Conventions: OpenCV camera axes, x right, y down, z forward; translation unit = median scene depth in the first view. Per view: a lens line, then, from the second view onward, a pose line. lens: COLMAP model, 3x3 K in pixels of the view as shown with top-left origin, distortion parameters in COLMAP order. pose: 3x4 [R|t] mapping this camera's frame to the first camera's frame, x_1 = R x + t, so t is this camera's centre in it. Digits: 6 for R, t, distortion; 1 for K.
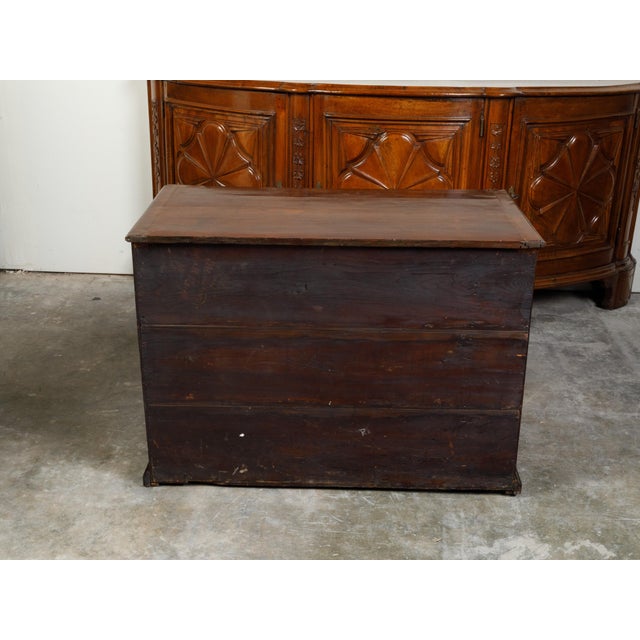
lens RADIAL K [[1062.5, 0, 309.7], [0, 1062.5, 325.2], [0, 0, 1]] dist [0.041859, 0.000000]
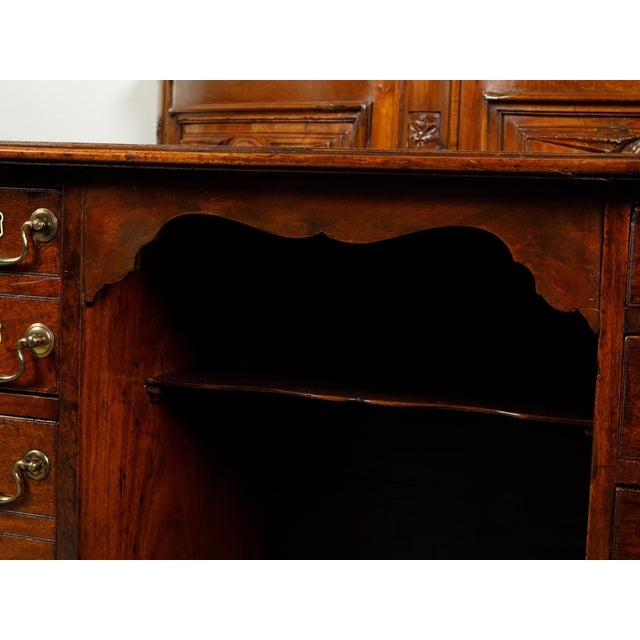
lens RADIAL K [[1214.0, 0, 320.1], [0, 1214.0, 317.3], [0, 0, 1]] dist [-0.009080, 0.000000]
pose [[0.961766, 0.053448, -0.268605, 0.078641], [-0.124699, 0.958670, -0.255737, 0.001893], [0.243835, 0.279454, 0.928682, 0.584244]]
